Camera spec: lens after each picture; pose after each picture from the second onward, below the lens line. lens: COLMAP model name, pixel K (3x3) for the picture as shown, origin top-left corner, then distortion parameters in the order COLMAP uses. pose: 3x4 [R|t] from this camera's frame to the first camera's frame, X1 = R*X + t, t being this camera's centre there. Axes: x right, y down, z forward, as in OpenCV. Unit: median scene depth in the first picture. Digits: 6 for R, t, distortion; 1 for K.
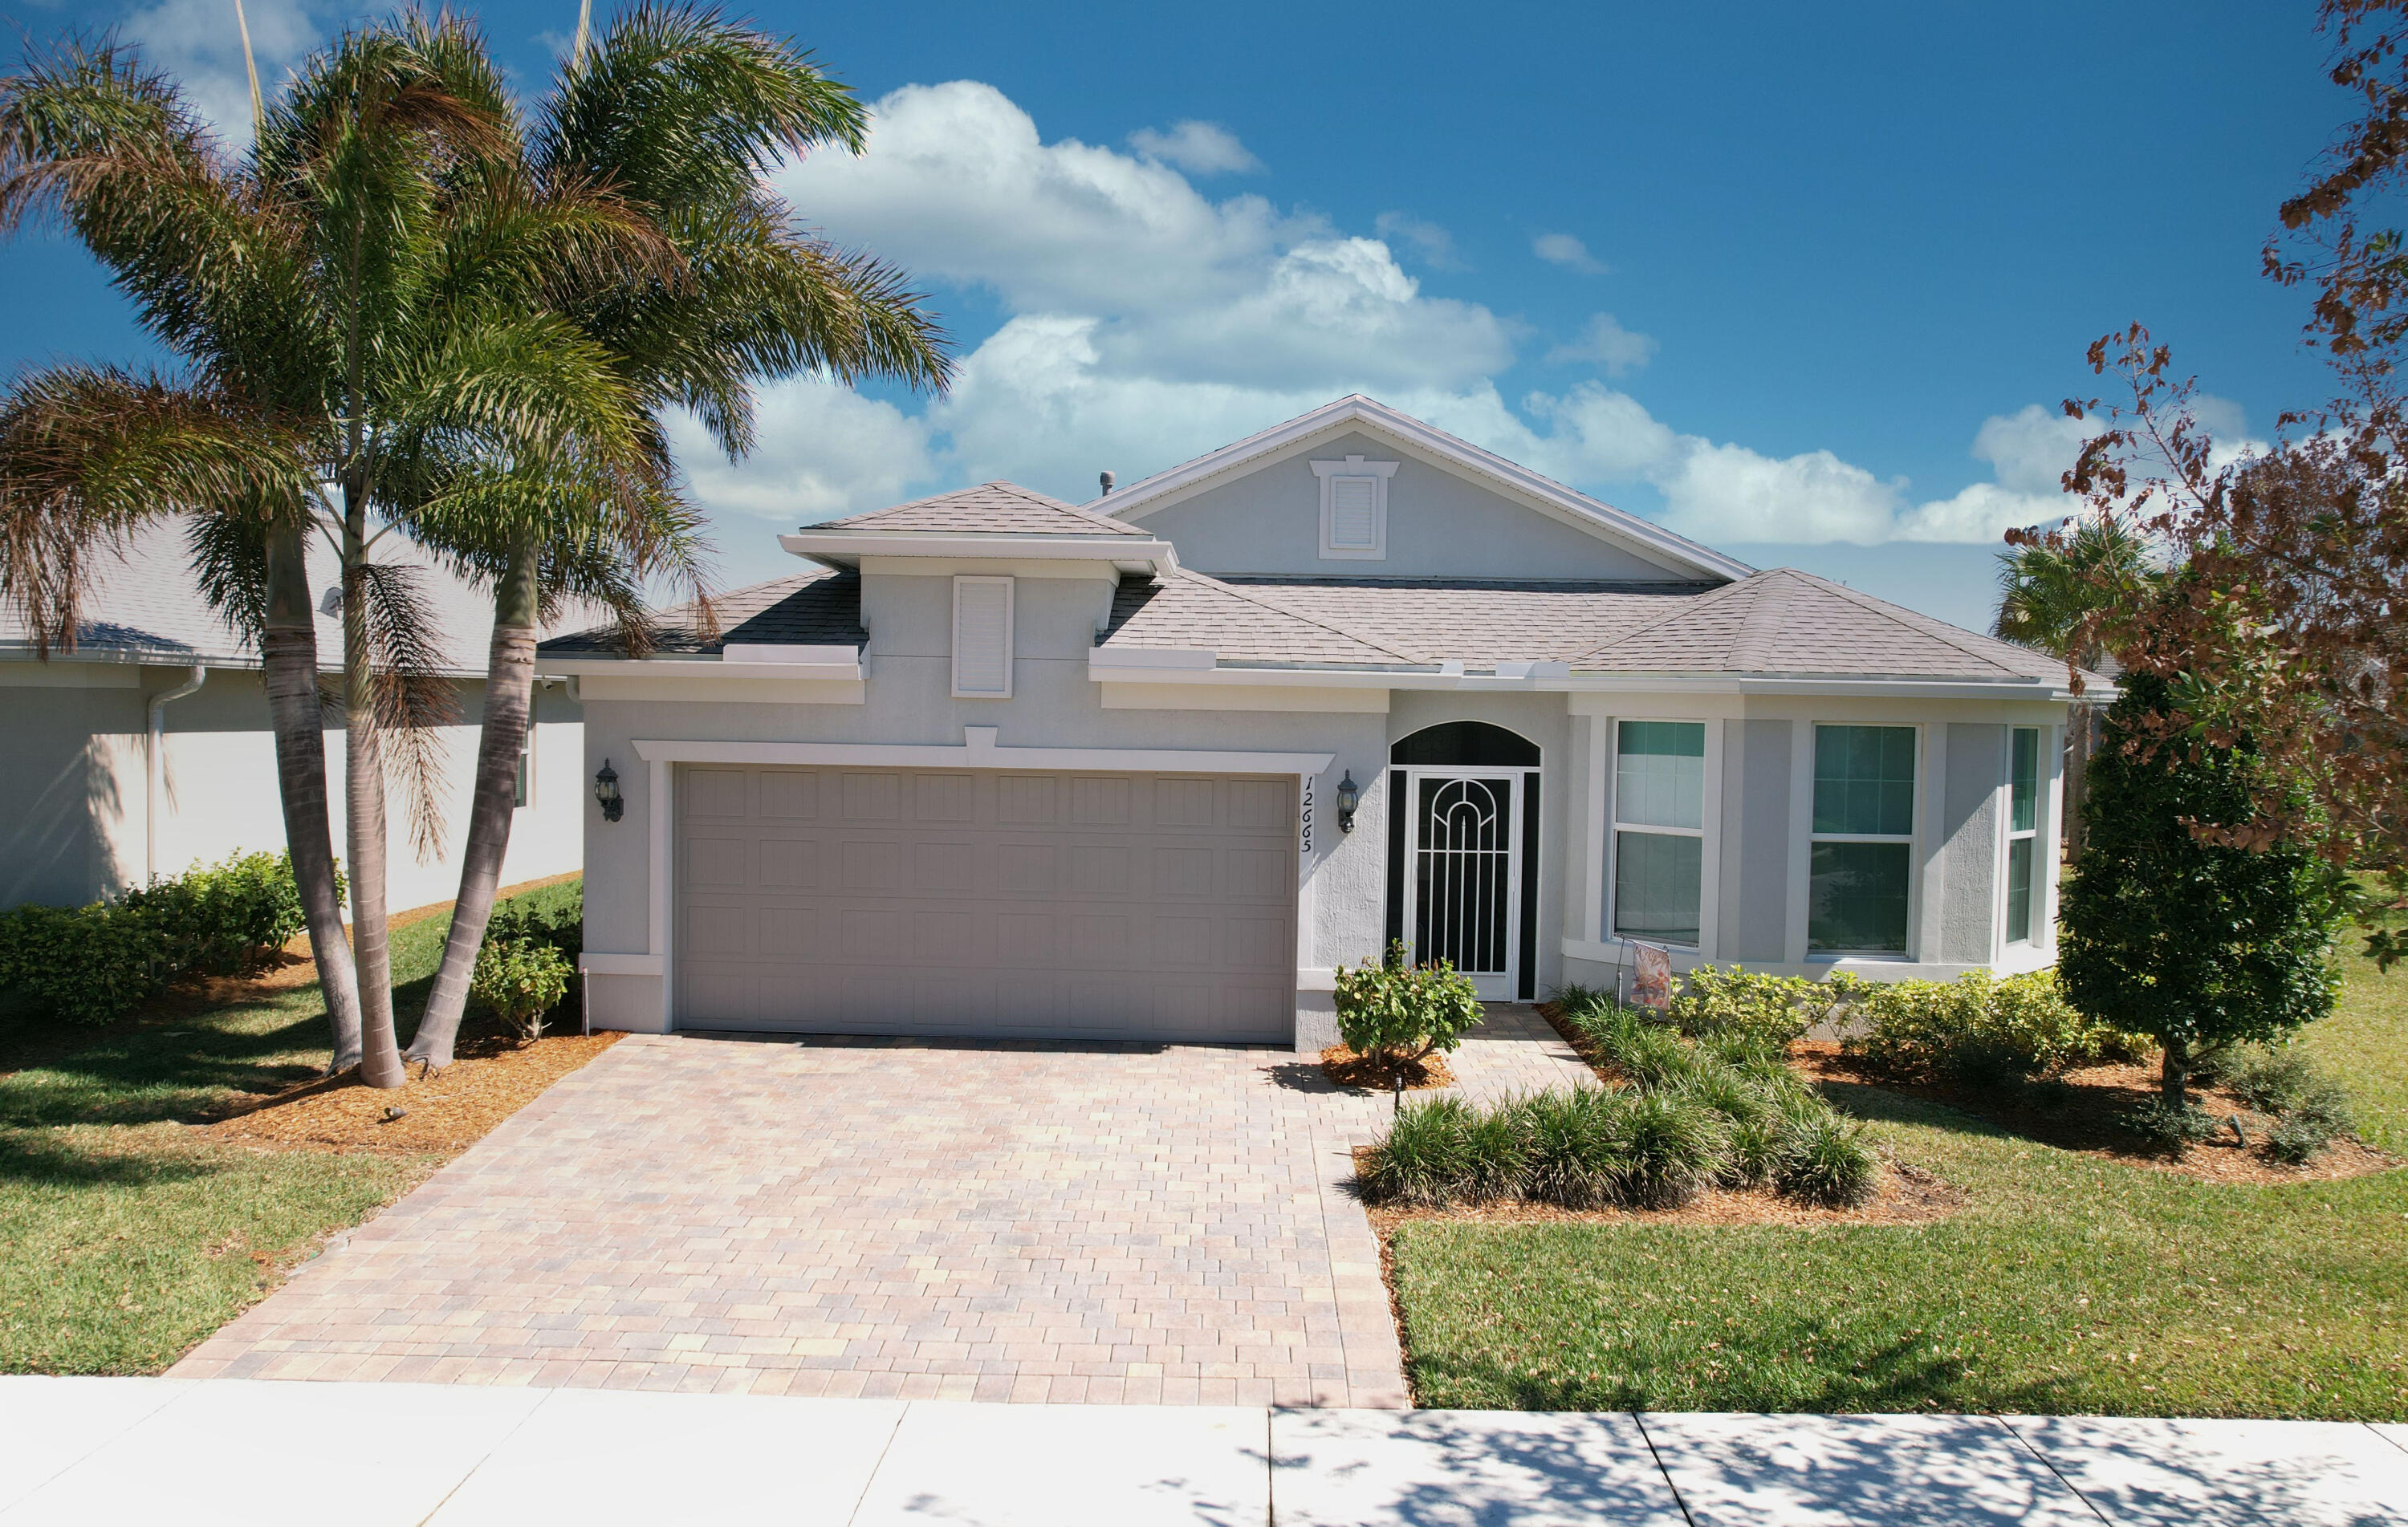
lens RADIAL K [[1599.9, 0, 1204.0], [0, 1599.9, 763.5], [0, 0, 1]] dist [-0.076833, 0.066963]
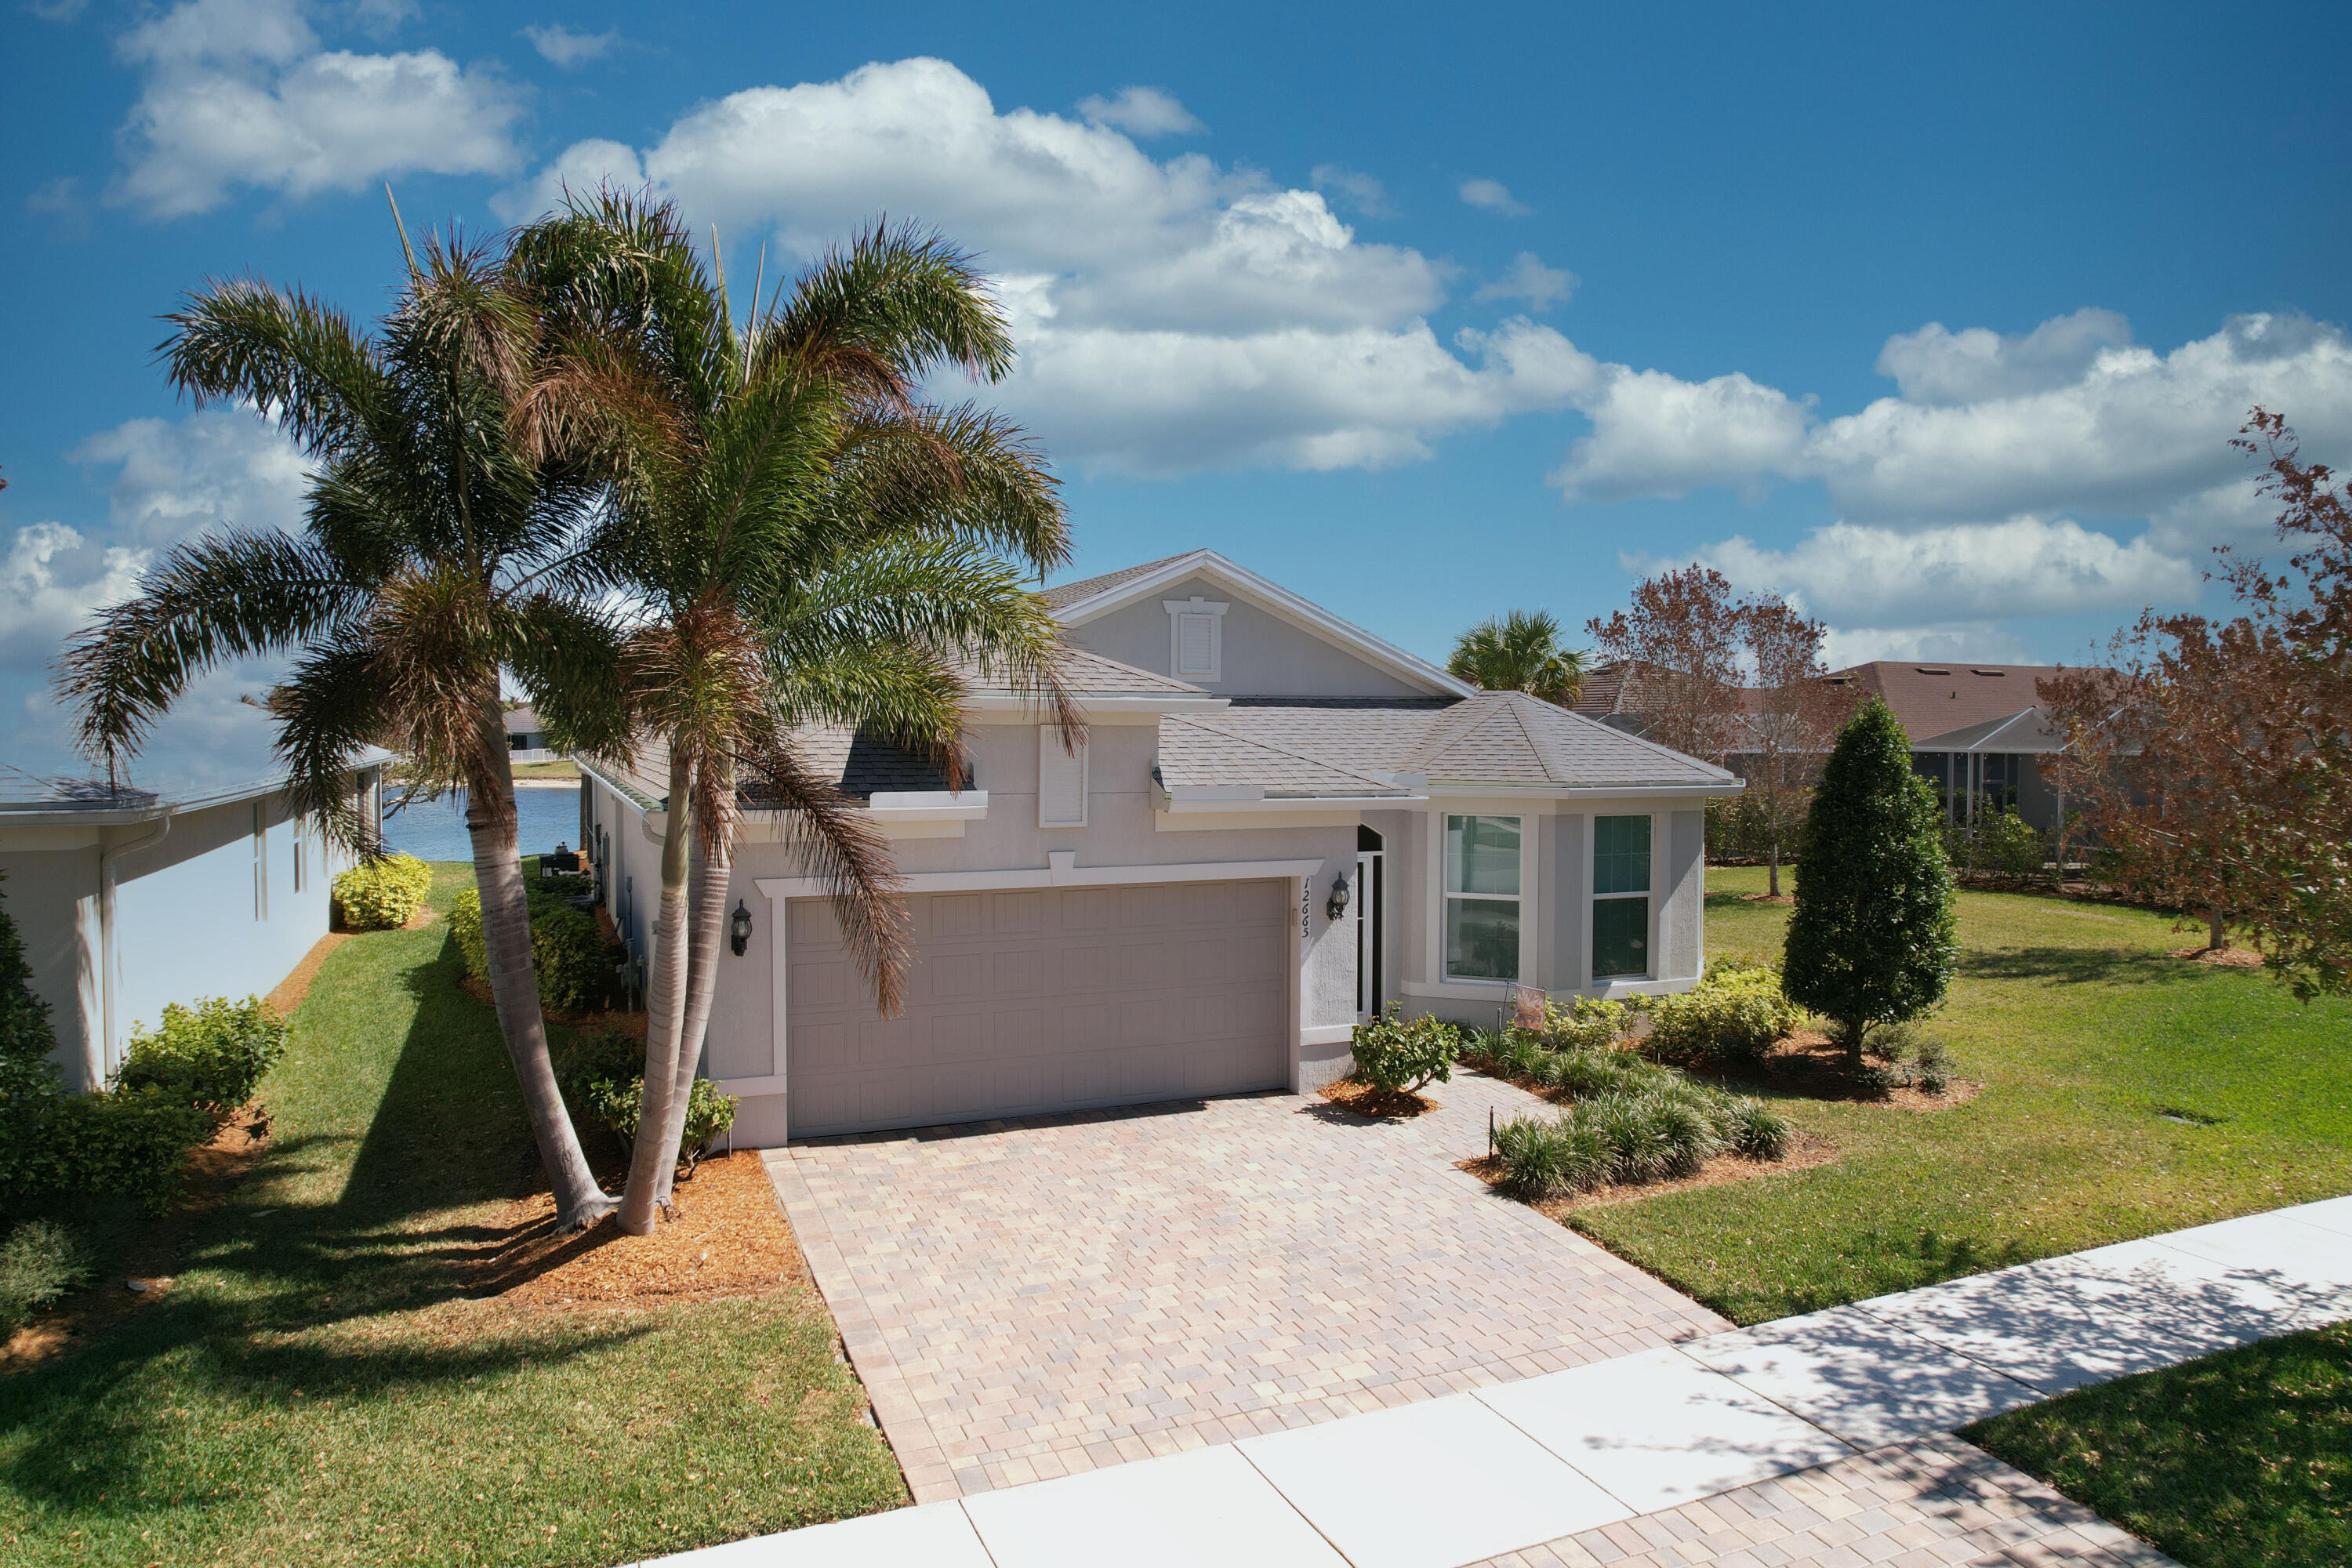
lens RADIAL K [[1495.5, 0, 1191.2], [0, 1495.5, 757.7], [0, 0, 1]] dist [-0.087921, 0.089305]
pose [[0.909224, -0.023559, 0.415640, -0.694087], [0.028786, 0.999566, -0.006312, -0.113054], [-0.415310, 0.017704, 0.909508, -0.064222]]
